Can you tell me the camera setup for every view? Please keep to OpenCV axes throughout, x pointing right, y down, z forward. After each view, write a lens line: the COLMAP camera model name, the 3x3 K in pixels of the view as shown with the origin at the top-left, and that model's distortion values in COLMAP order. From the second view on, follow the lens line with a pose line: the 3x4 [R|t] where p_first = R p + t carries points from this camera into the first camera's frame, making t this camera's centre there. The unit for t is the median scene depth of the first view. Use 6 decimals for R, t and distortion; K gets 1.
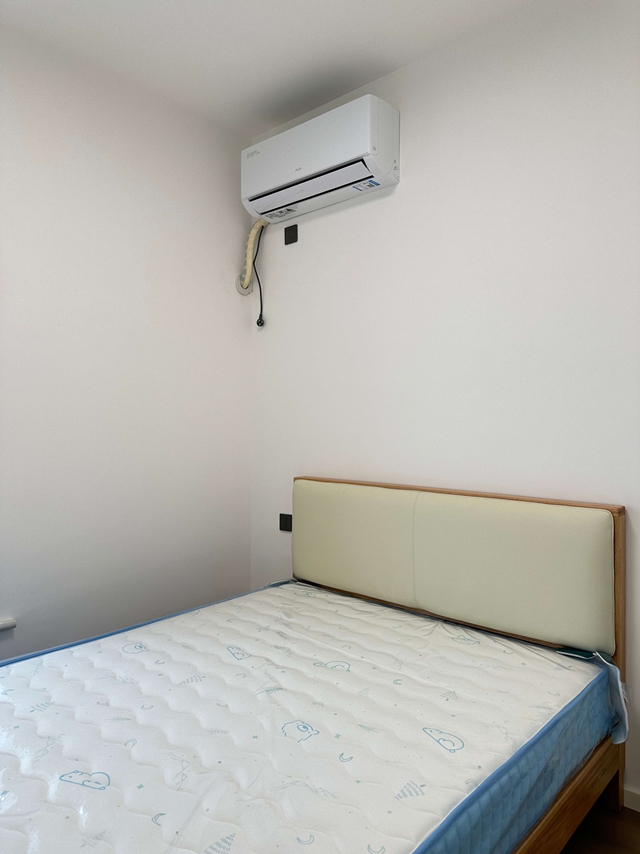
lens RADIAL K [[606.8, 0, 327.5], [0, 606.8, 425.9], [0, 0, 1]] dist [0.052697, -0.056126]
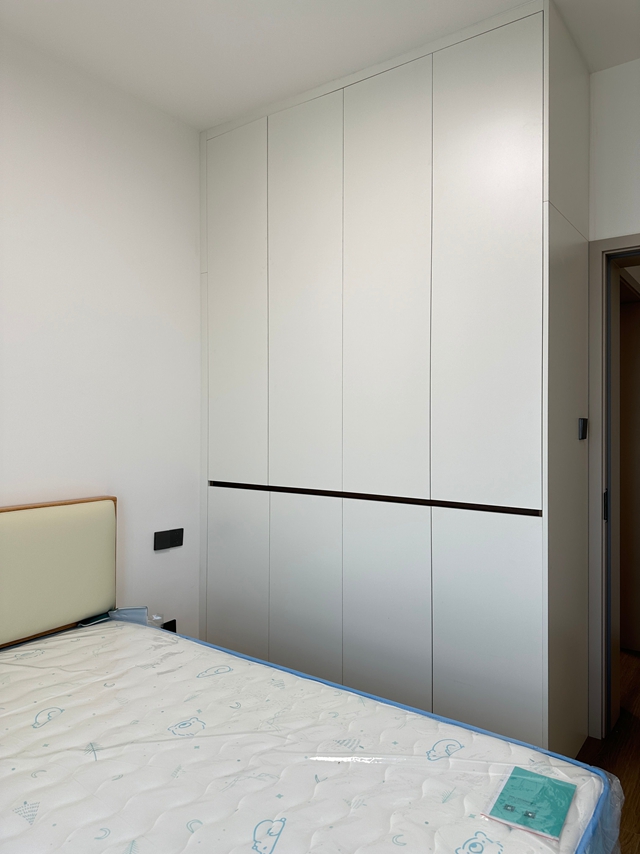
lens RADIAL K [[606.8, 0, 320.9], [0, 606.8, 424.3], [0, 0, 1]] dist [0.052697, -0.056126]
pose [[-0.112685, 0.002704, 0.993627, -0.926850], [0.002892, 0.999993, -0.002394, -0.021485], [-0.993627, 0.002603, -0.112692, 0.727561]]
